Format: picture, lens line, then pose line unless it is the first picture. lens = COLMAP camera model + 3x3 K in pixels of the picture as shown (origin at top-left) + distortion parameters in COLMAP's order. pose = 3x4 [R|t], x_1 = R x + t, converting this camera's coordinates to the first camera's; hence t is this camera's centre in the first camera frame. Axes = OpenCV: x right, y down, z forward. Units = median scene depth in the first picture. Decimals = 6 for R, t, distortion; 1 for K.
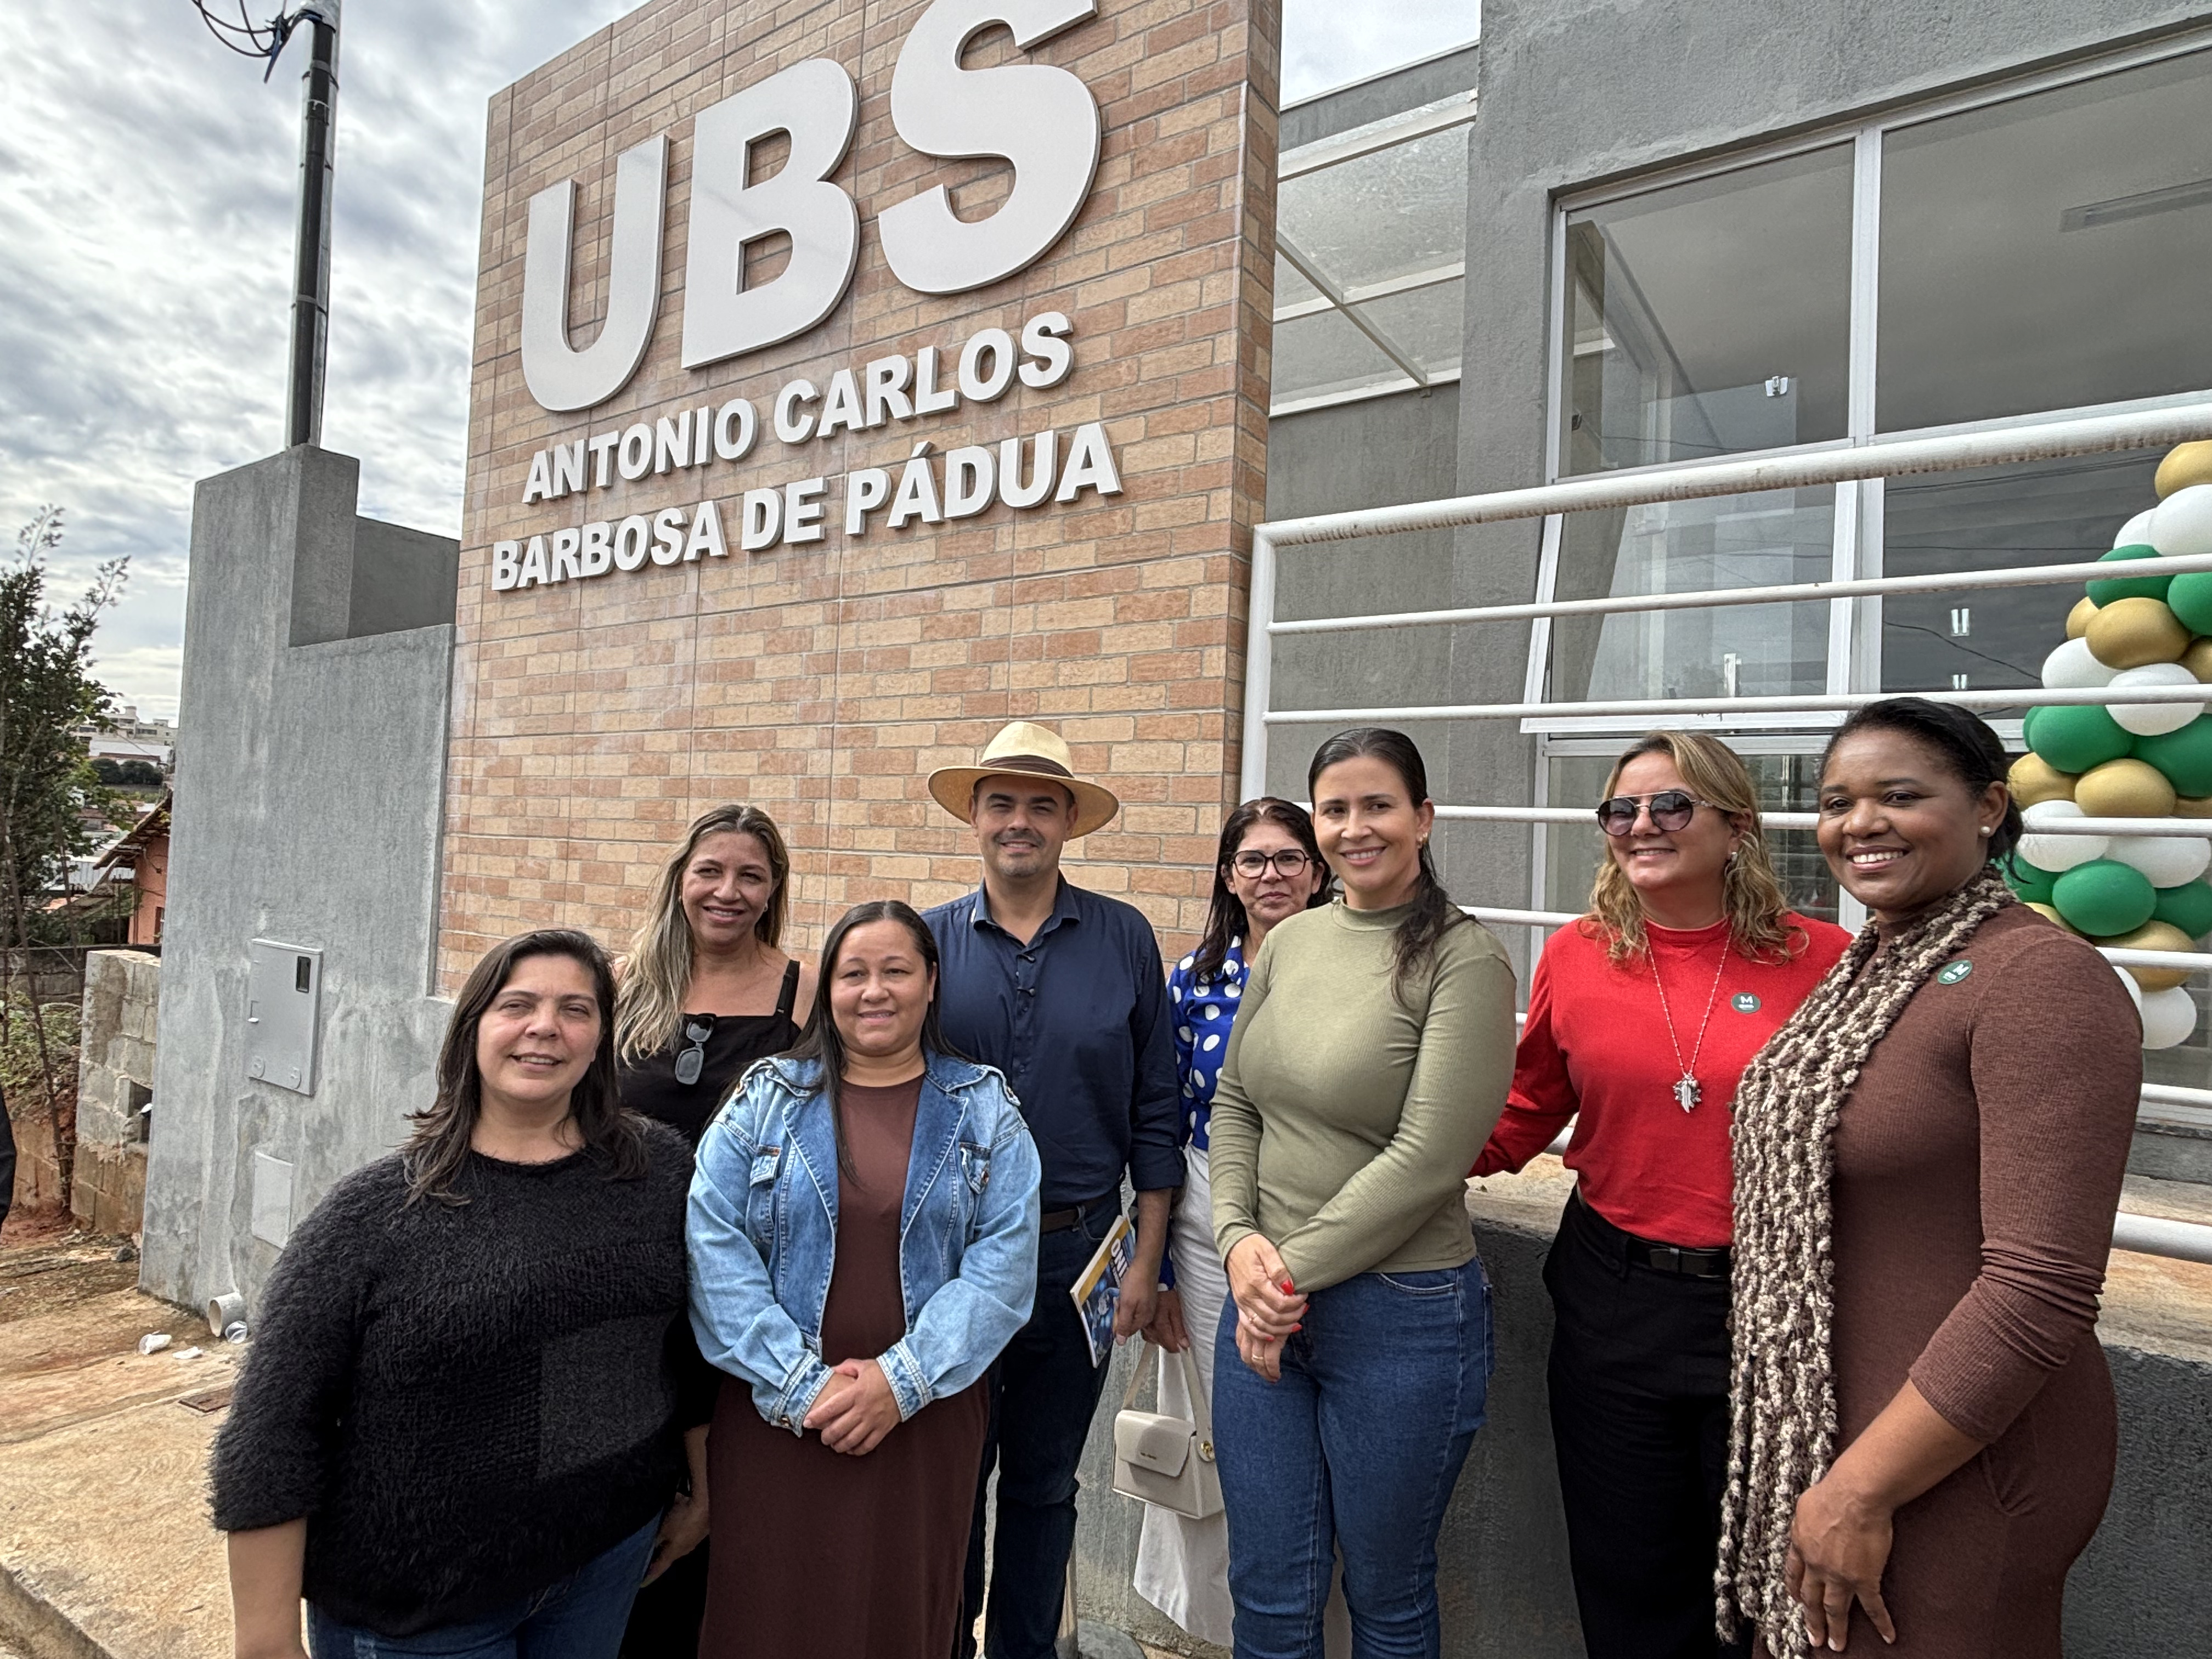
lens RADIAL K [[1201.2, 0, 1148.1], [0, 1201.2, 821.3], [0, 0, 1]] dist [0.012739, -0.015556]
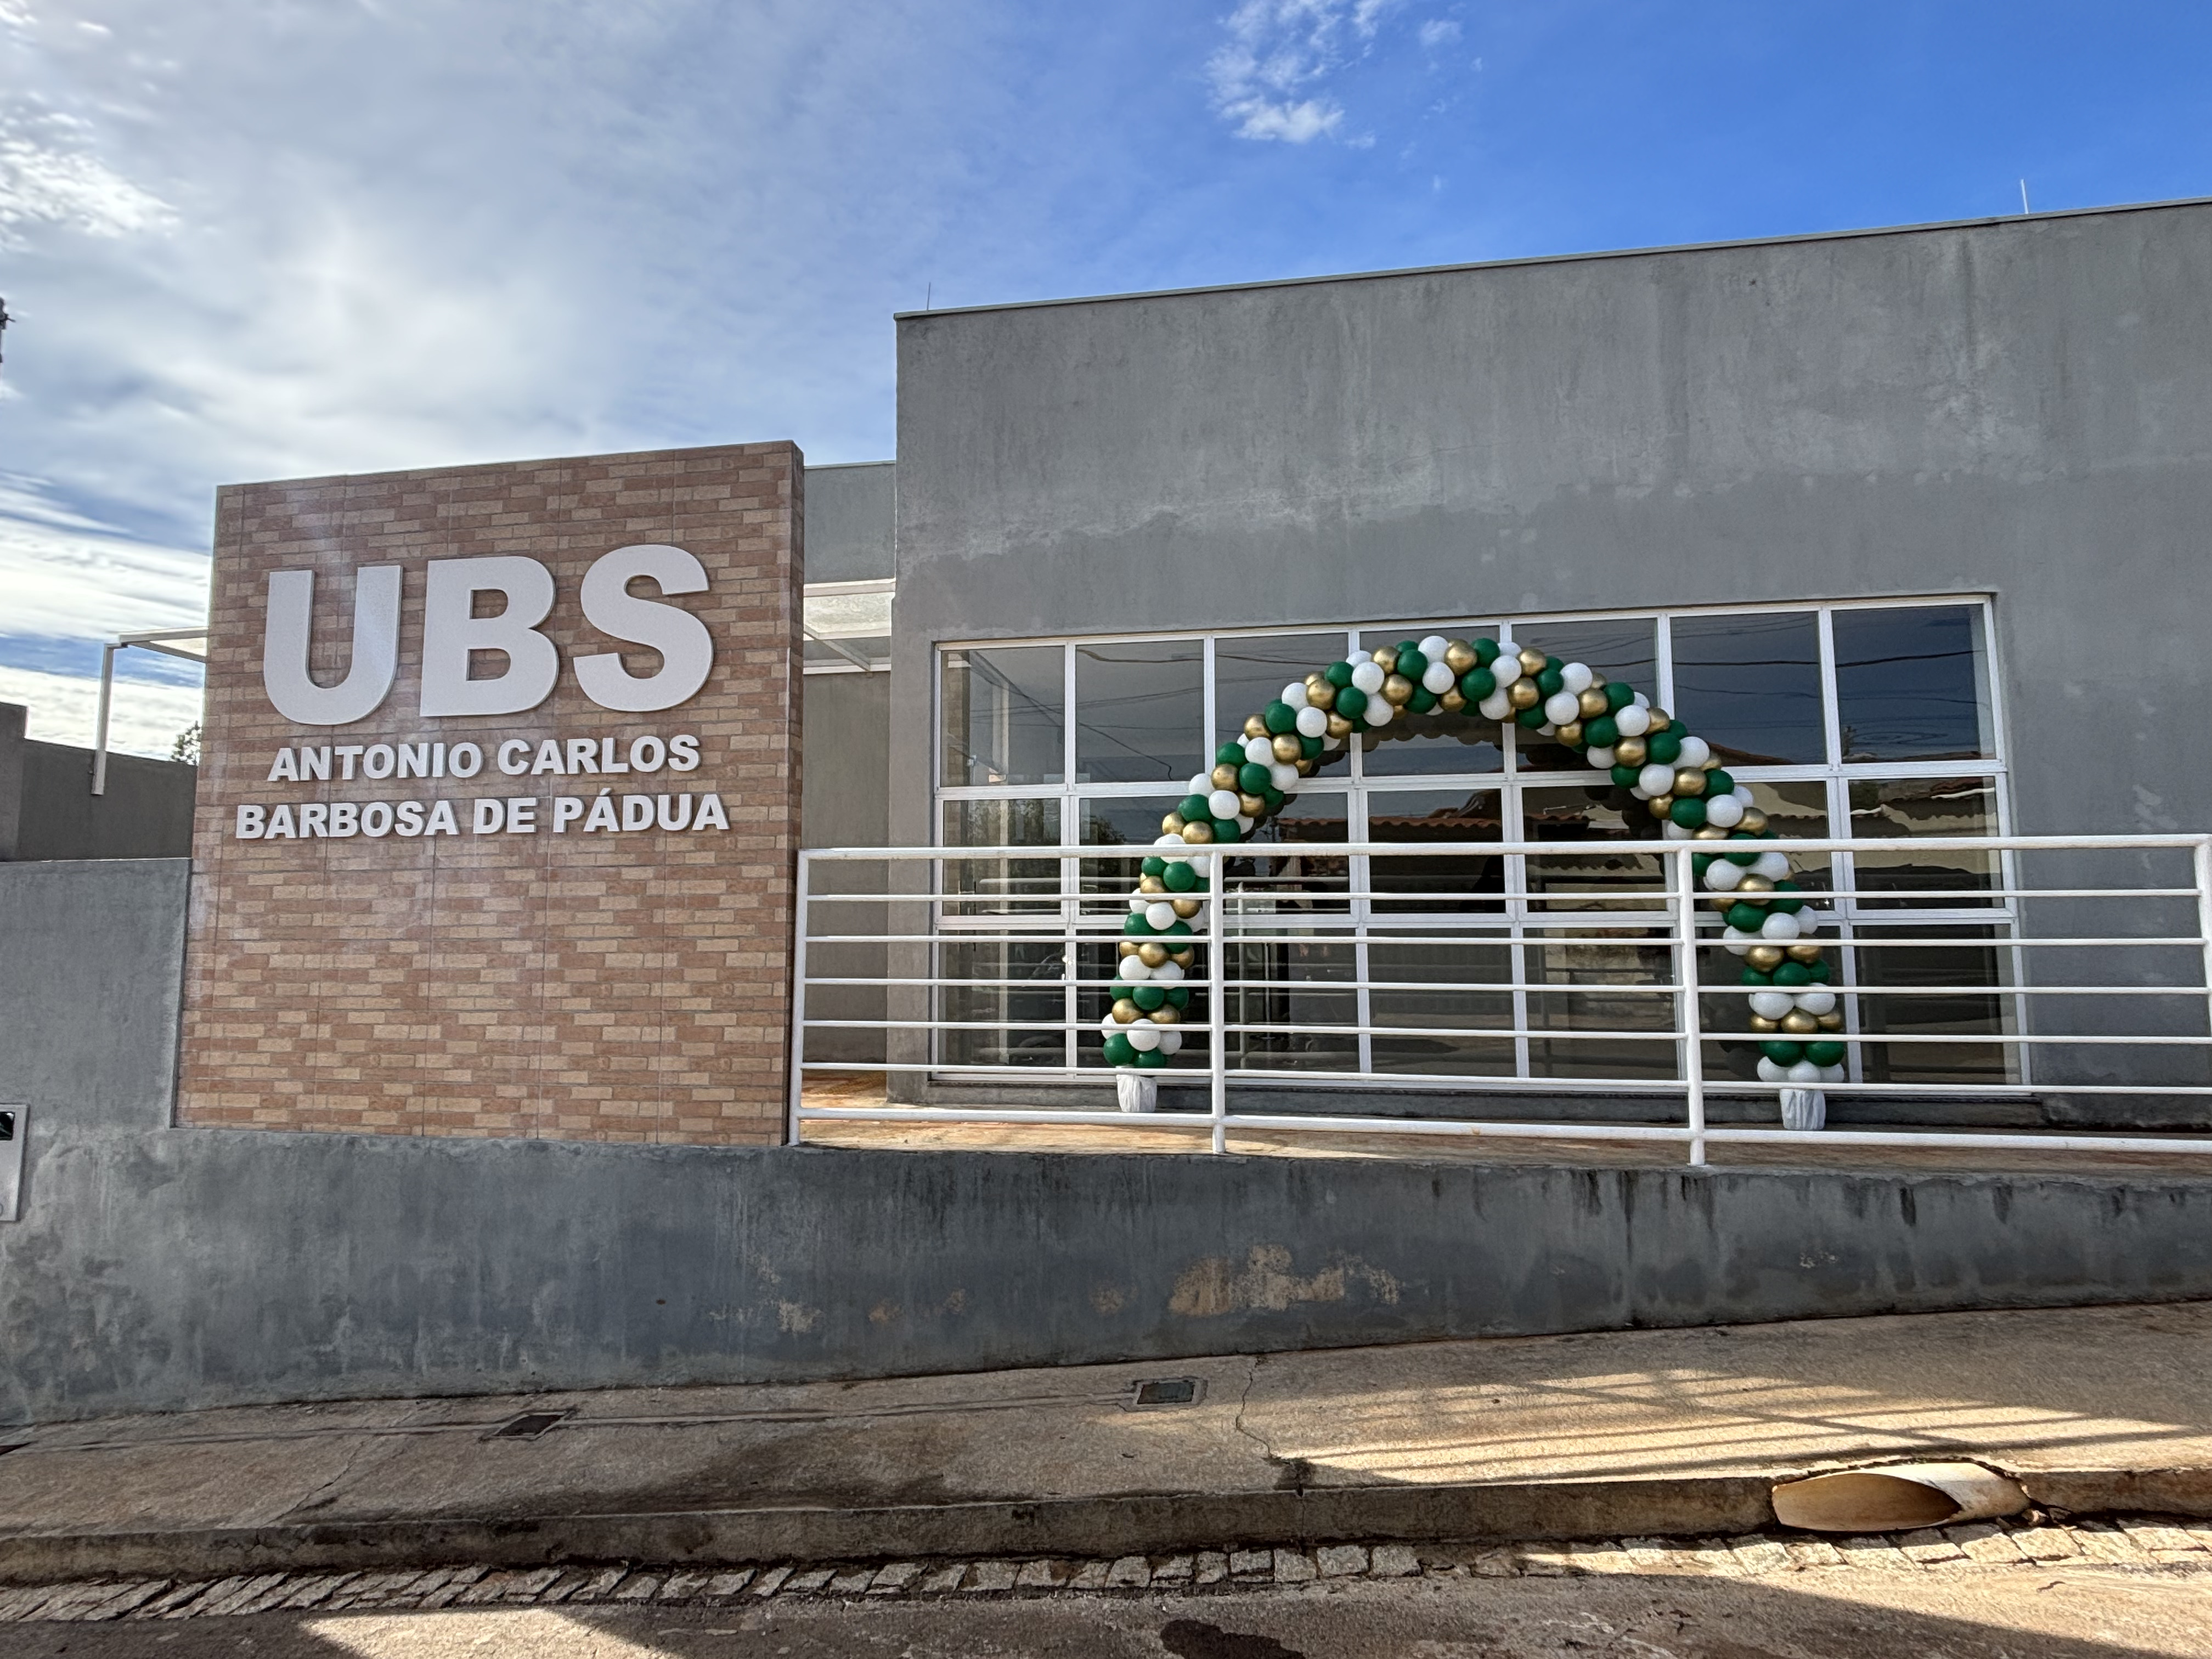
lens RADIAL K [[1170.0, 0, 1104.2], [0, 1170.0, 820.3], [0, 0, 1]] dist [-0.024652, 0.005857]
pose [[0.910608, -0.015303, 0.412988, -0.195504], [0.035085, 0.998569, -0.040356, -0.140301], [-0.411779, 0.051238, 0.909842, -0.800008]]
